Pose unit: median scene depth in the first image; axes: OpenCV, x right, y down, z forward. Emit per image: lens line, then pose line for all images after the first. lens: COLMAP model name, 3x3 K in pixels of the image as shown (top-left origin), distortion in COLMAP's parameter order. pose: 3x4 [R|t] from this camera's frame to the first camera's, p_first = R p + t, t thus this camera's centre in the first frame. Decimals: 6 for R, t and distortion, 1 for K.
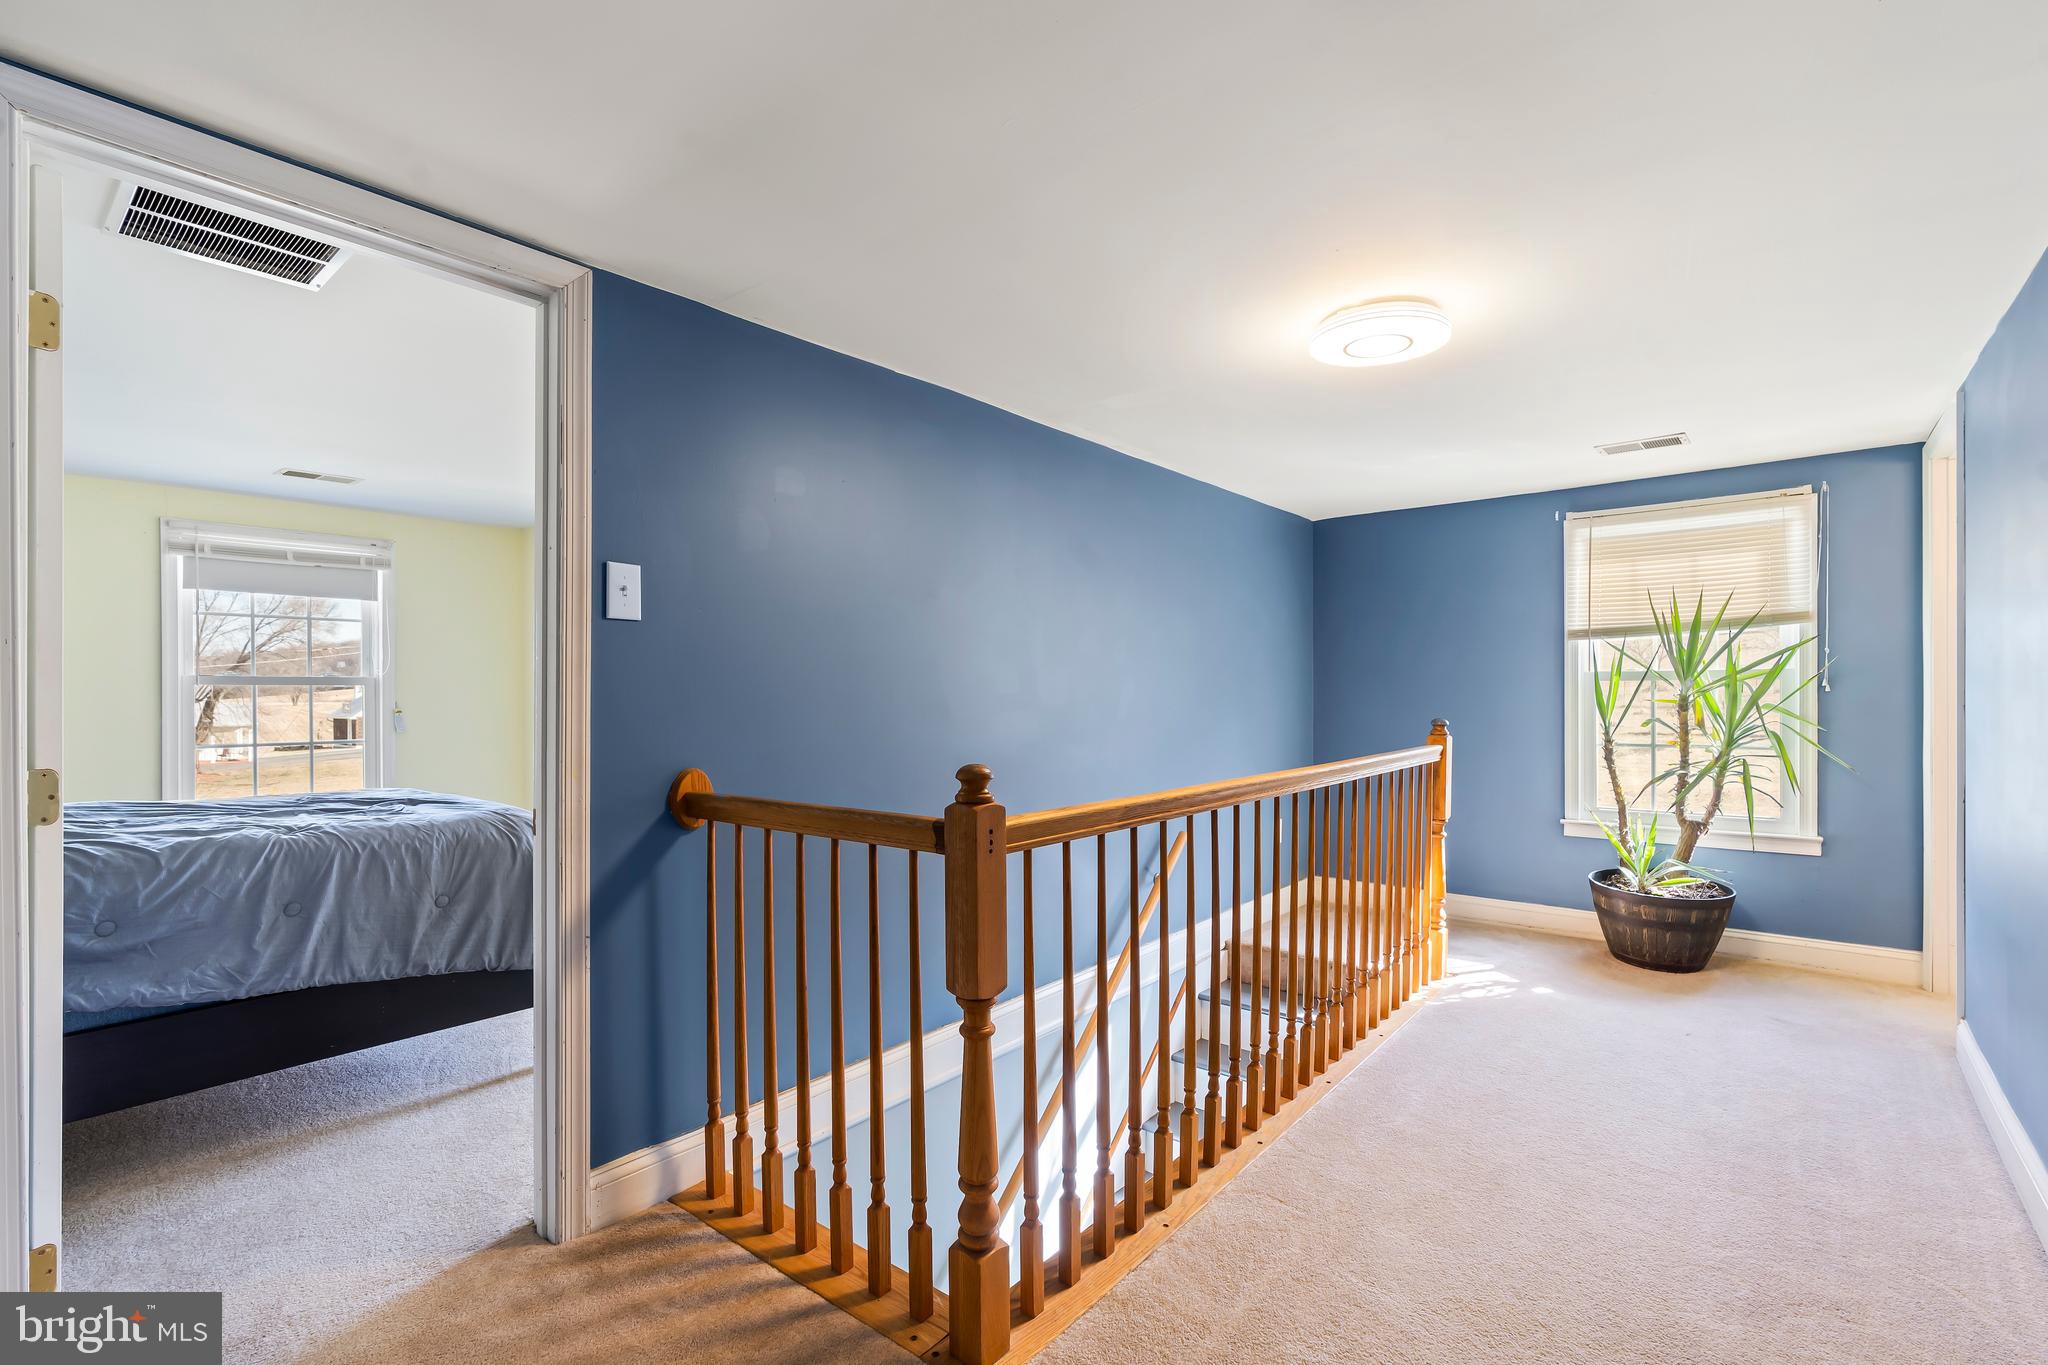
lens RADIAL K [[931.2, 0, 1030.9], [0, 931.2, 697.3], [0, 0, 1]] dist [-0.010493, 0.003624]
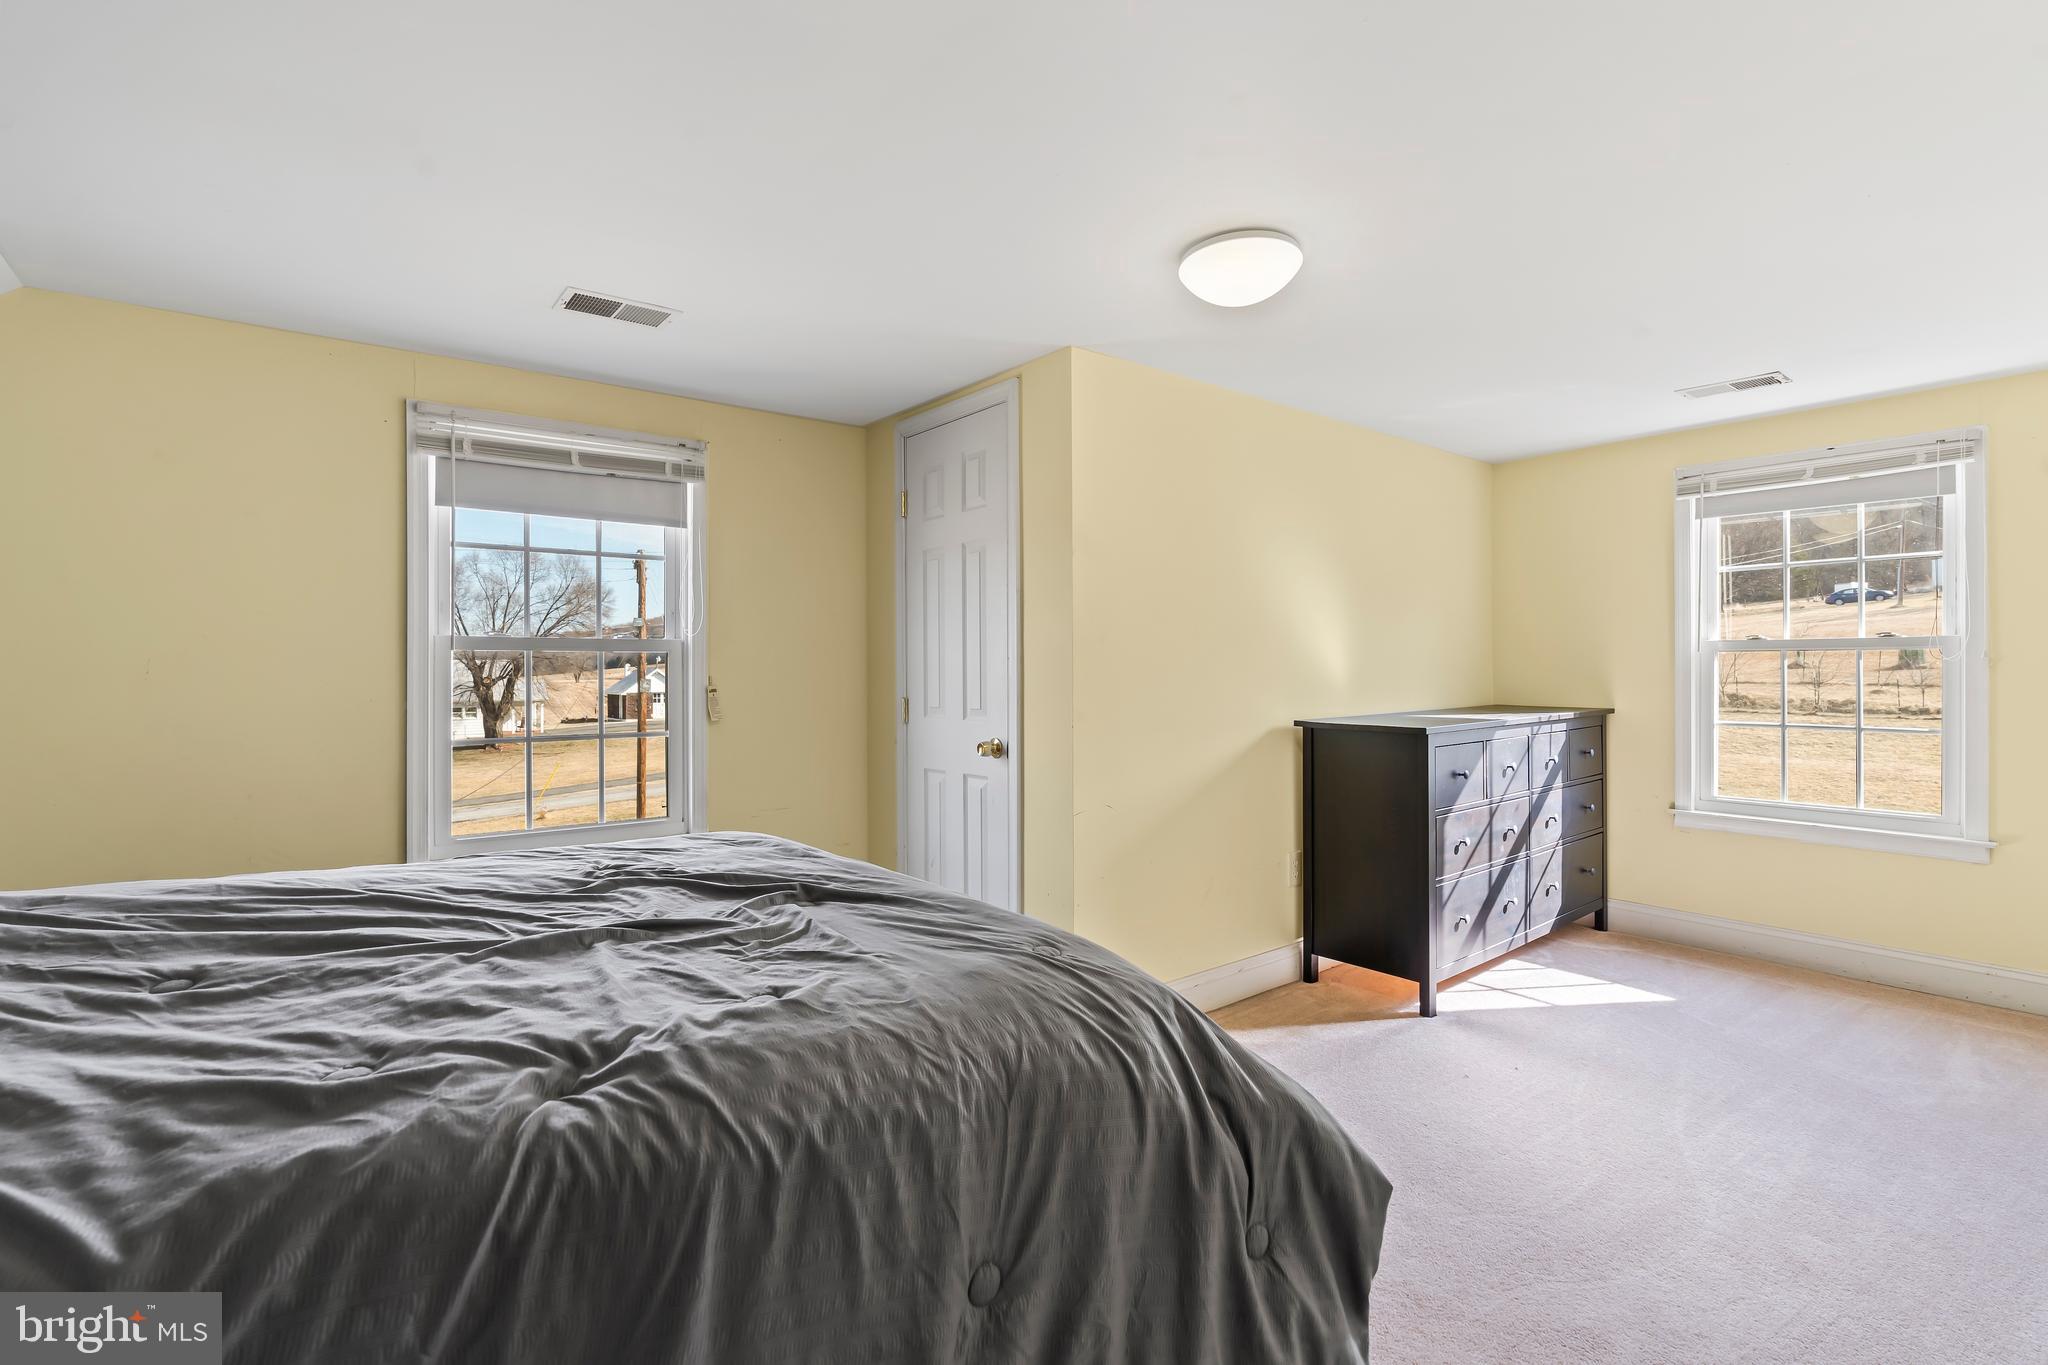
lens RADIAL K [[931.2, 0, 1019.3], [0, 931.2, 671.0], [0, 0, 1]] dist [-0.010493, 0.003624]
pose [[0.974288, -0.000675, -0.225305, -0.358139], [-0.000483, 0.999987, -0.005086, 0.005285], [0.225306, 0.005064, 0.974275, 0.447094]]
